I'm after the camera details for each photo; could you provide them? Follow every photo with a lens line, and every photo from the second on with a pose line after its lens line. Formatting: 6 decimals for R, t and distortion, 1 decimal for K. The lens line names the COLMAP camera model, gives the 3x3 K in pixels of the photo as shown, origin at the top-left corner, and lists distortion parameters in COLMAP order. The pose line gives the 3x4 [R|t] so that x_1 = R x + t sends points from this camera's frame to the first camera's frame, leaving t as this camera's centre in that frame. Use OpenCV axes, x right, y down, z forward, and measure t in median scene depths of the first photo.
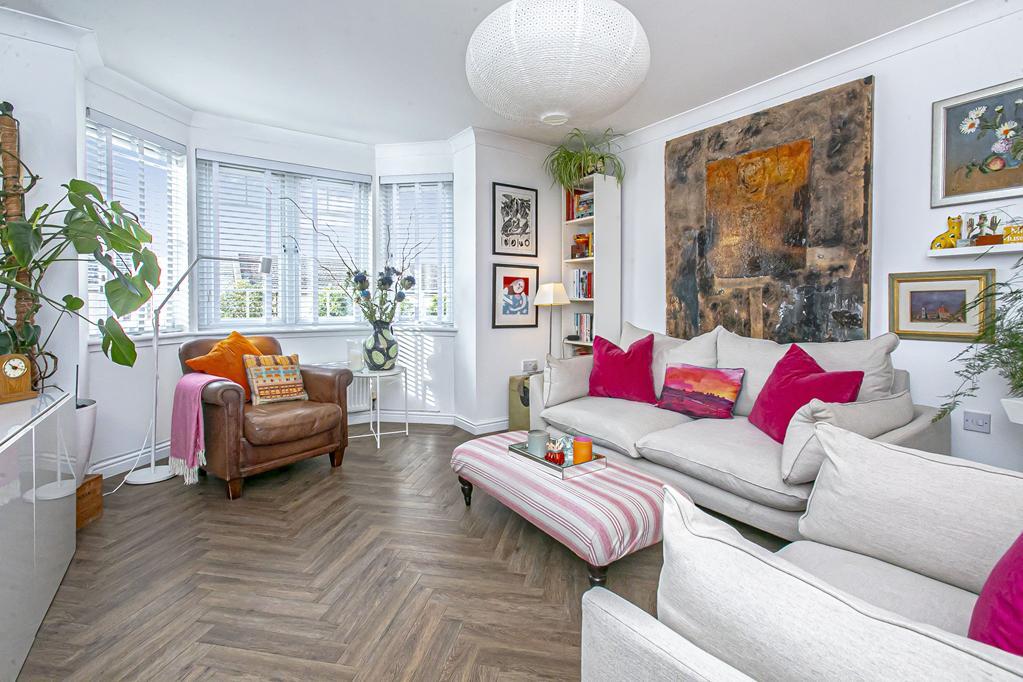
lens RADIAL K [[467.5, 0, 512.8], [0, 467.5, 315.7], [0, 0, 1]] dist [-0.002343, 0.008672]
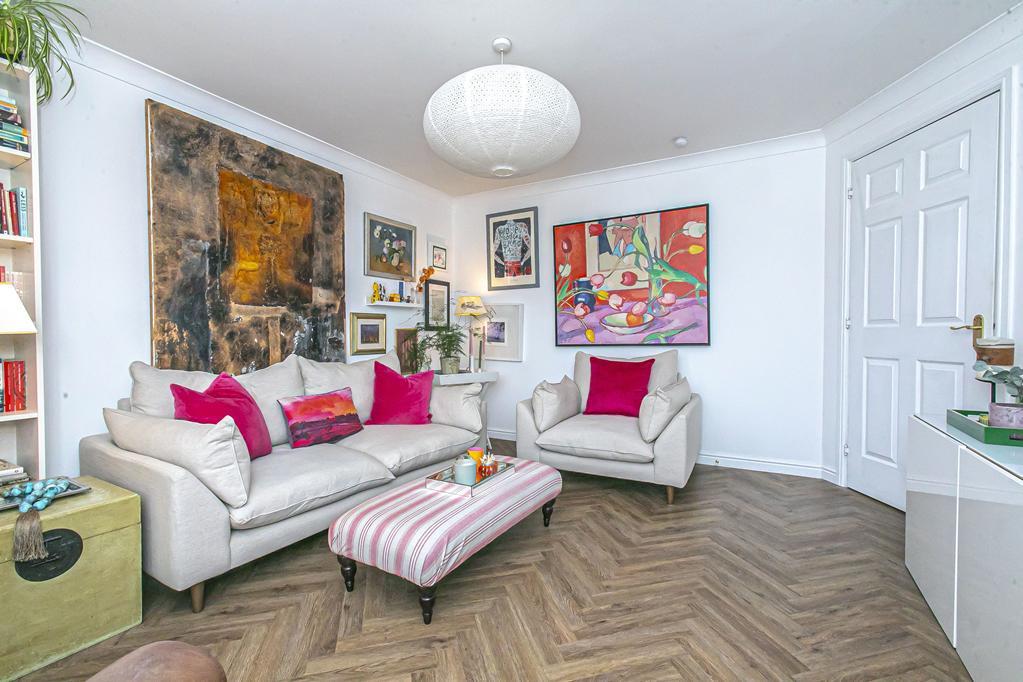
lens RADIAL K [[467.5, 0, 509.8], [0, 467.5, 346.4], [0, 0, 1]] dist [-0.002343, 0.008672]
pose [[-0.441216, -0.021750, 0.897137, -0.732785], [0.030140, 0.998783, 0.039037, -0.022763], [-0.896895, 0.044264, -0.440023, 1.141522]]
